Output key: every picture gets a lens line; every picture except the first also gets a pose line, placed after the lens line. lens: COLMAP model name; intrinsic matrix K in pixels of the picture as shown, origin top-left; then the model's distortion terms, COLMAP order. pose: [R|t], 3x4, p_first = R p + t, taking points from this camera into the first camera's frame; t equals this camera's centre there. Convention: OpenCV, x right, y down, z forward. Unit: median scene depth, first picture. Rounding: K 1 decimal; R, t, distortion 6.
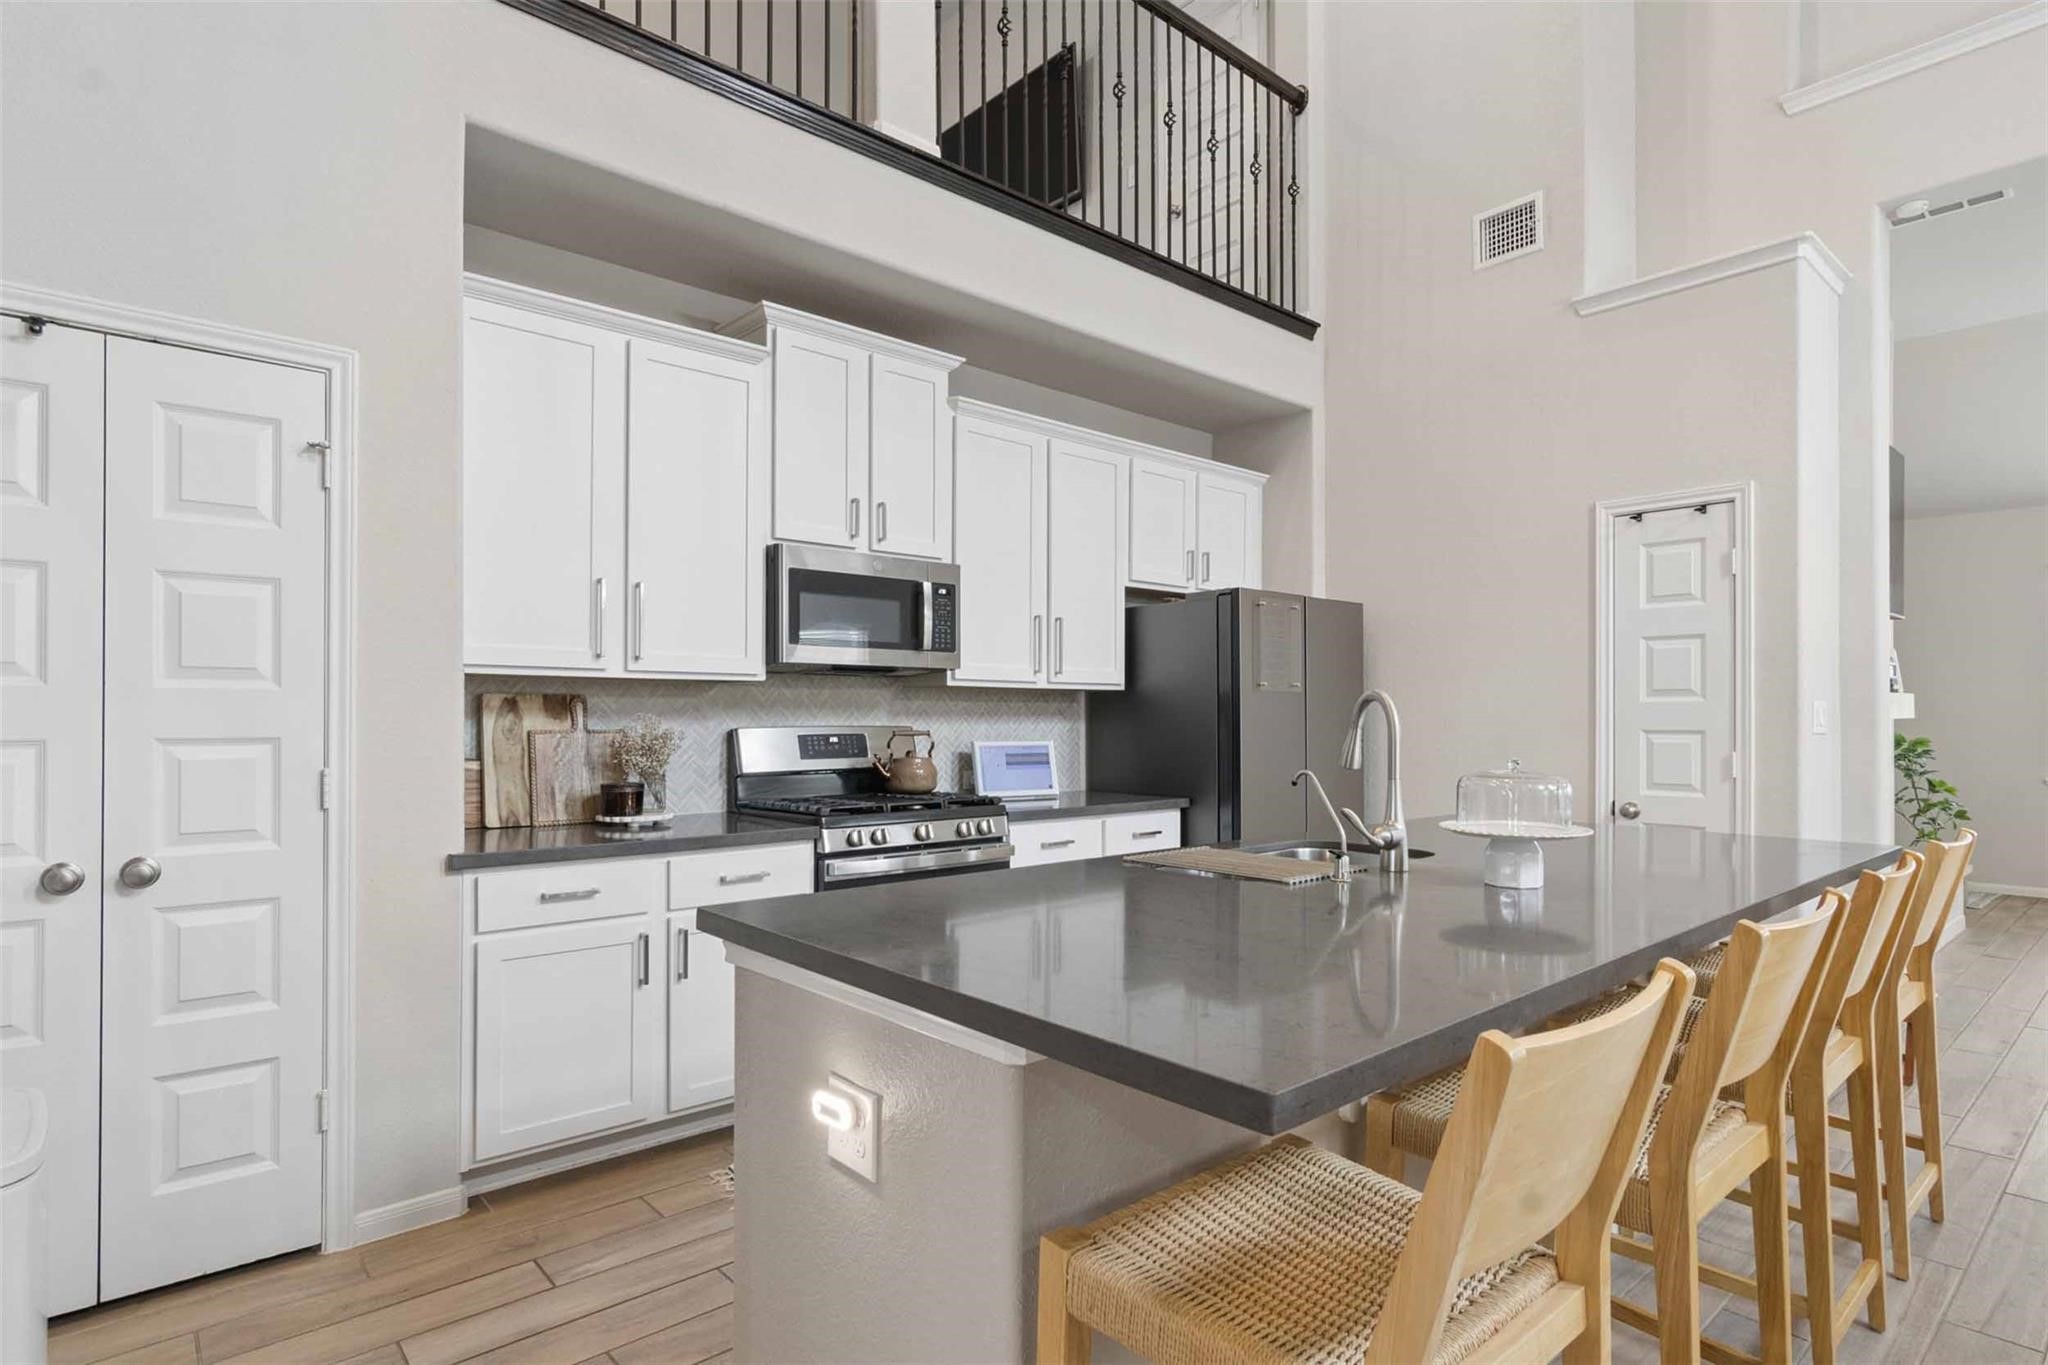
lens RADIAL K [[1057.0, 0, 1025.2], [0, 1057.0, 698.6], [0, 0, 1]] dist [-0.003576, -0.000527]
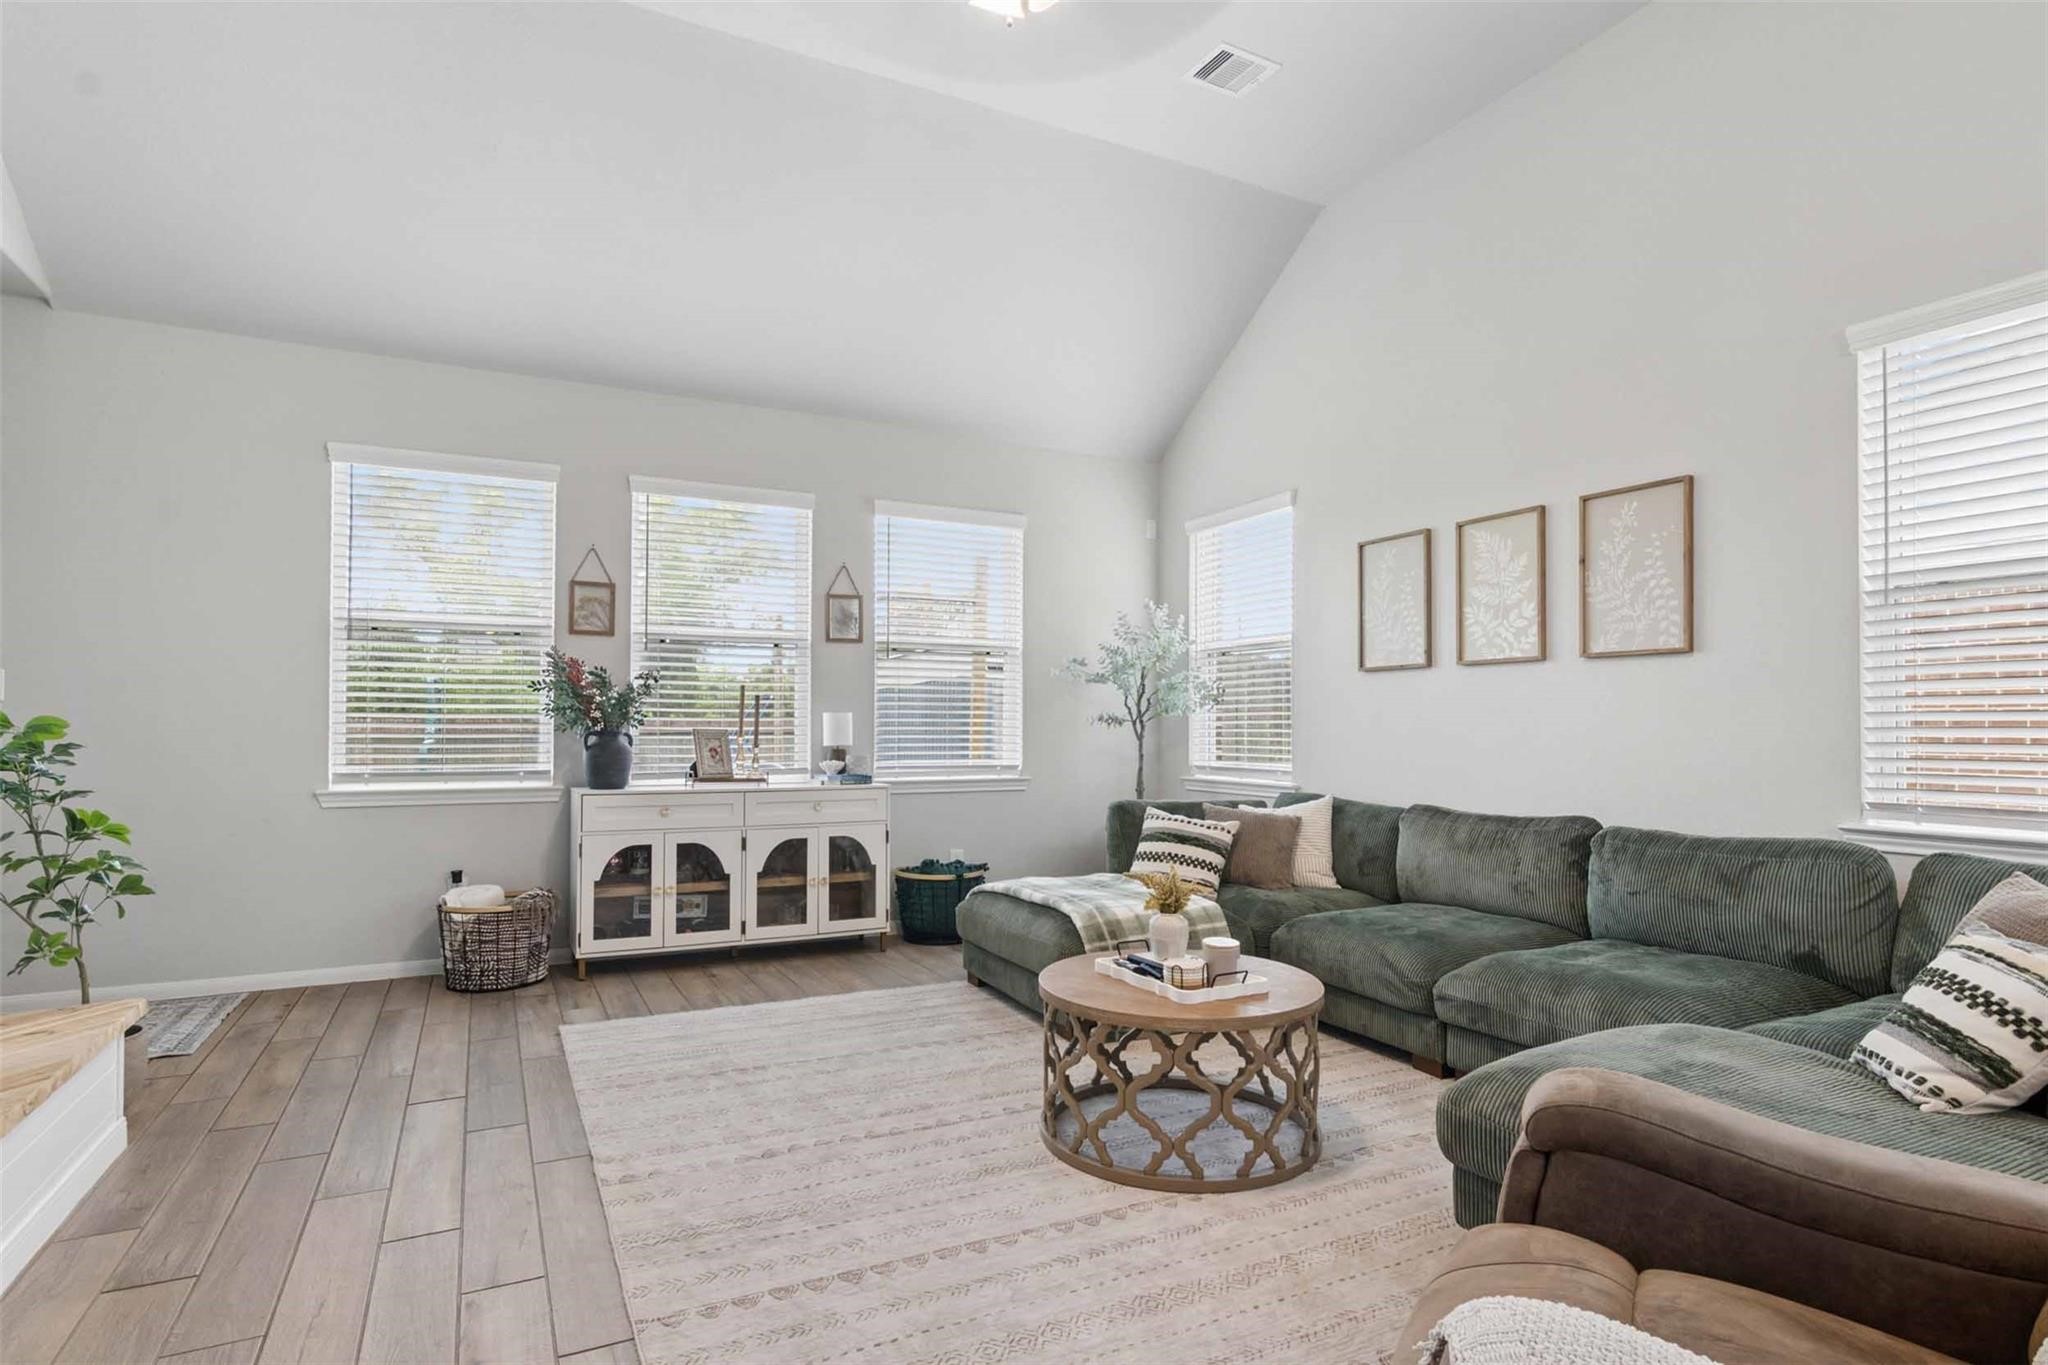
lens RADIAL K [[1057.0, 0, 1024.6], [0, 1057.0, 696.8], [0, 0, 1]] dist [-0.003576, -0.000527]
pose [[0.245178, 0.017462, 0.969321, 0.529782], [-0.010379, 0.999828, -0.015387, 0.031640], [-0.969422, -0.006288, 0.245317, 0.506135]]
